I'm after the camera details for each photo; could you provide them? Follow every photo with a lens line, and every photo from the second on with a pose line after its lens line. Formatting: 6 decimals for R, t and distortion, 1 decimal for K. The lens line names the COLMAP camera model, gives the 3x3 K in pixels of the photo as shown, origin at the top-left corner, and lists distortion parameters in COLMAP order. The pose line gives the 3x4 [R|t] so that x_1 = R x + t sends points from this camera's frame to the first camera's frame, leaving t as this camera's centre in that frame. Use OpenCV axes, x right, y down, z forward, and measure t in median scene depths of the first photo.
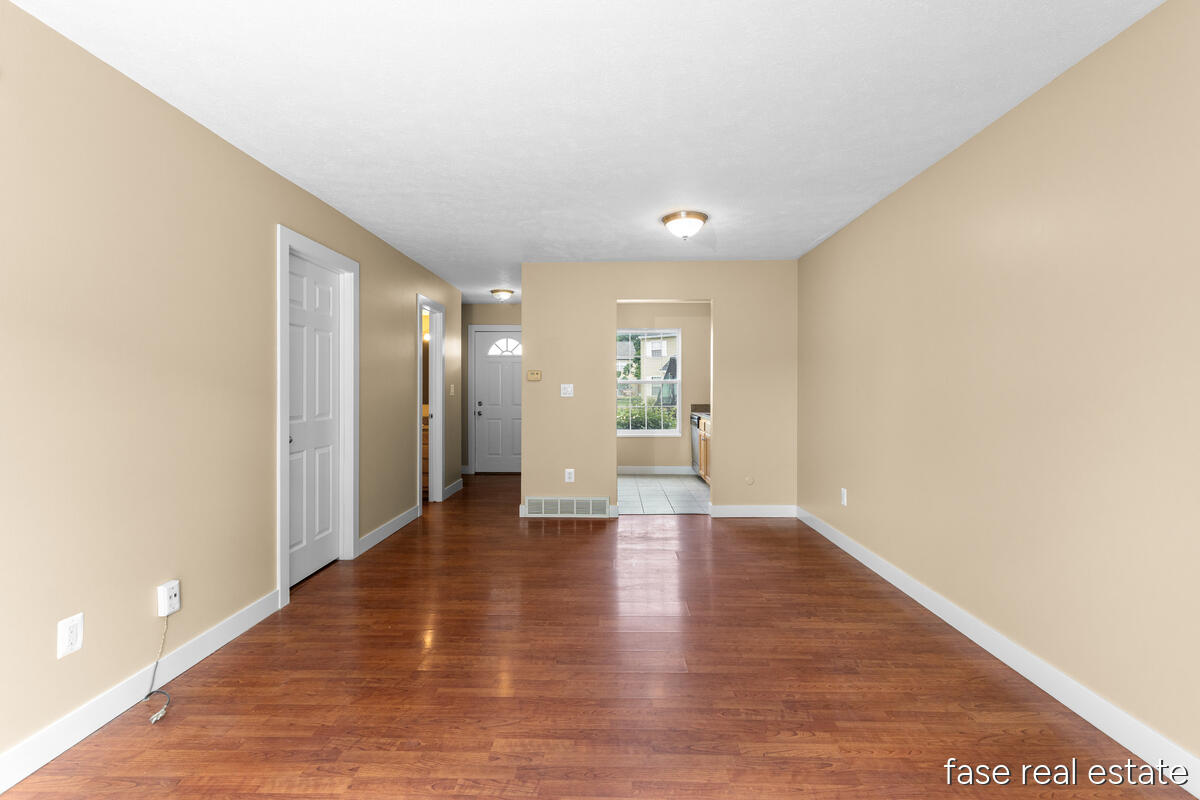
lens RADIAL K [[540.4, 0, 601.0], [0, 540.4, 394.2], [0, 0, 1]] dist [0.009218, -0.000717]
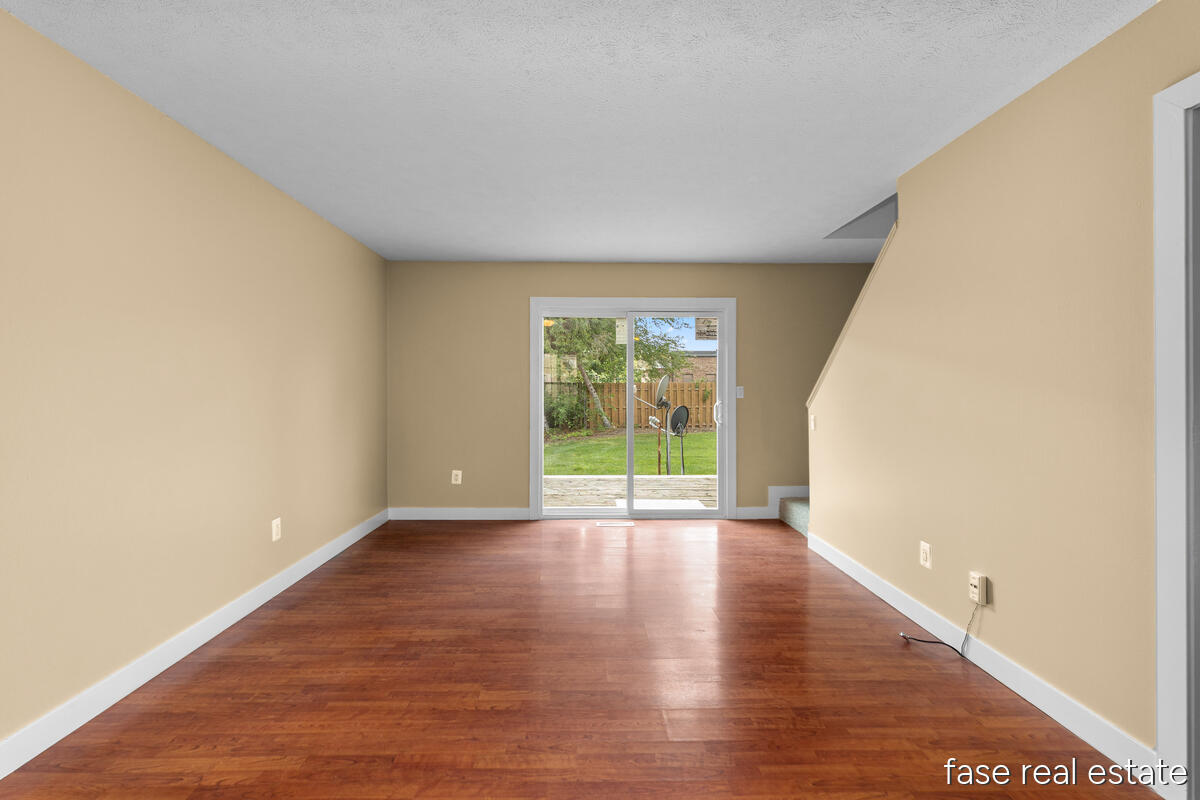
lens RADIAL K [[540.4, 0, 597.1], [0, 540.4, 392.8], [0, 0, 1]] dist [0.009218, -0.000717]
pose [[-0.998952, 0.000830, -0.045763, 0.001533], [0.000044, 0.999853, 0.017161, -0.025180], [0.045771, 0.017141, -0.998805, 1.976454]]
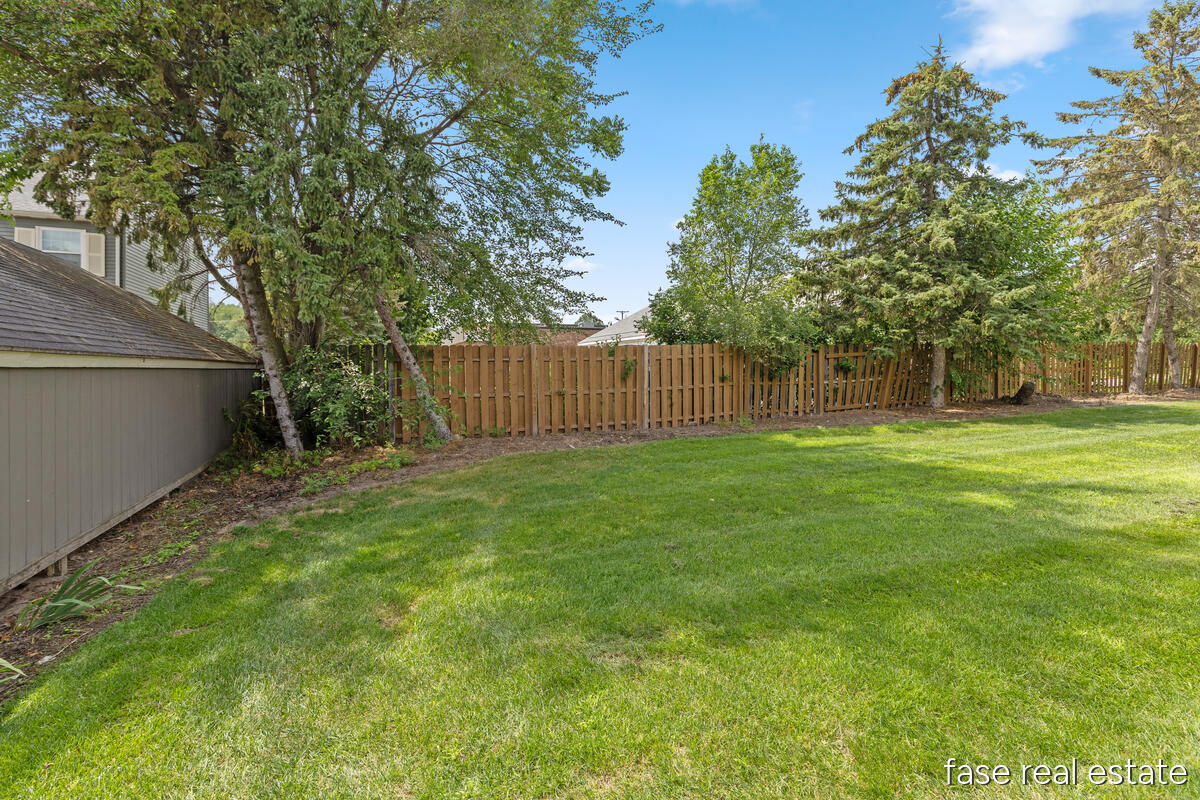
lens RADIAL K [[540.4, 0, 589.8], [0, 540.4, 363.5], [0, 0, 1]] dist [0.009218, -0.000717]
pose [[-0.914016, 0.005162, -0.405645, 0.010107], [0.005240, 0.999986, 0.000917, -0.010336], [0.405644, -0.001288, -0.914030, 1.482404]]
